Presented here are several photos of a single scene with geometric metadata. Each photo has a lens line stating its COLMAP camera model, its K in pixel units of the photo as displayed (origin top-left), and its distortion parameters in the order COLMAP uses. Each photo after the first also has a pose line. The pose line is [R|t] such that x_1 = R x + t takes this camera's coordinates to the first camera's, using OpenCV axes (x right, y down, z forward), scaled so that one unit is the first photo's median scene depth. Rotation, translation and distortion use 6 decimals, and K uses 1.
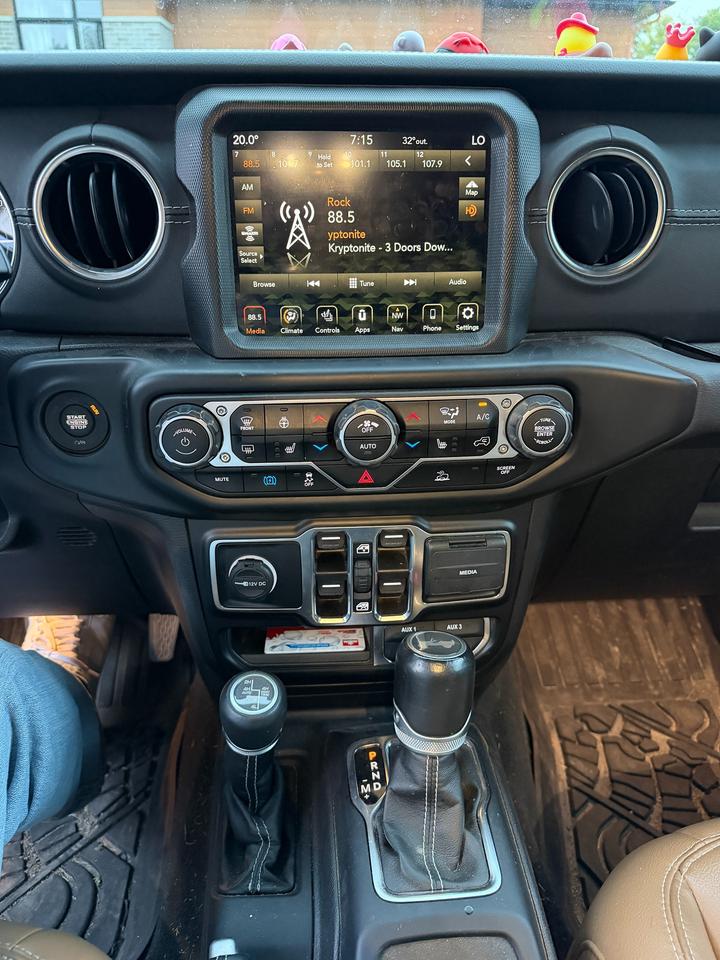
lens RADIAL K [[687.2, 0, 360.9], [0, 687.2, 486.9], [0, 0, 1]] dist [0.041615, -0.051302]
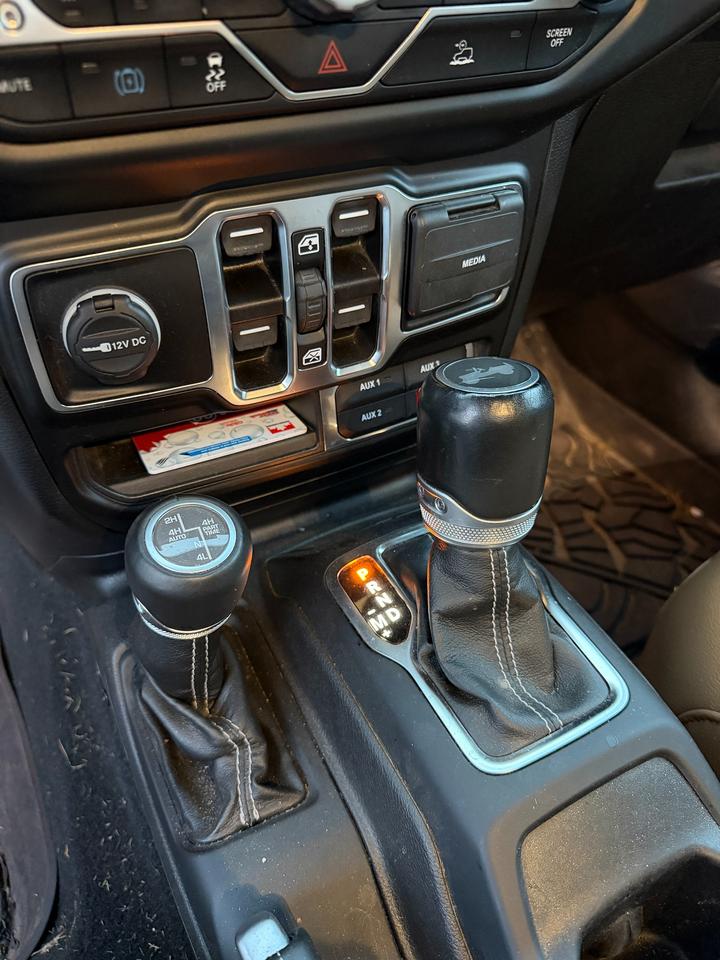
lens RADIAL K [[687.2, 0, 359.8], [0, 687.2, 477.4], [0, 0, 1]] dist [0.041615, -0.051302]
pose [[0.913992, -0.249122, 0.320244, -0.181939], [0.157172, 0.945068, 0.286606, 0.113320], [-0.374053, -0.211622, 0.902940, 0.441976]]
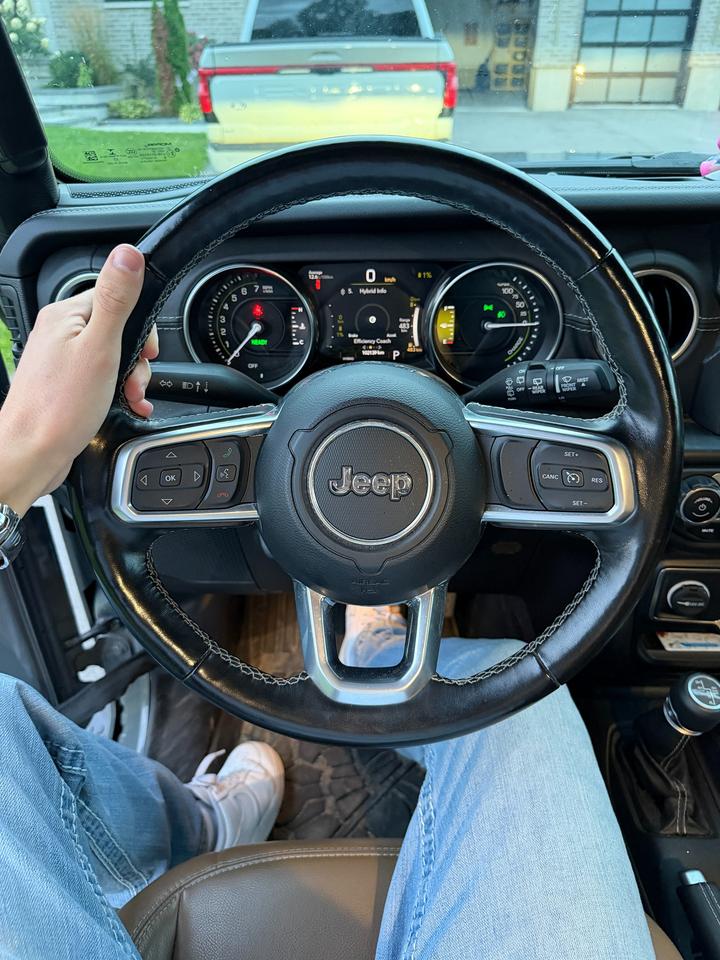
lens RADIAL K [[687.2, 0, 358.5], [0, 687.2, 484.9], [0, 0, 1]] dist [0.041615, -0.051302]
pose [[0.997210, 0.032620, -0.067143, -0.675588], [-0.024570, 0.992780, 0.117406, -0.202198], [0.070488, -0.115429, 0.990812, -0.255225]]
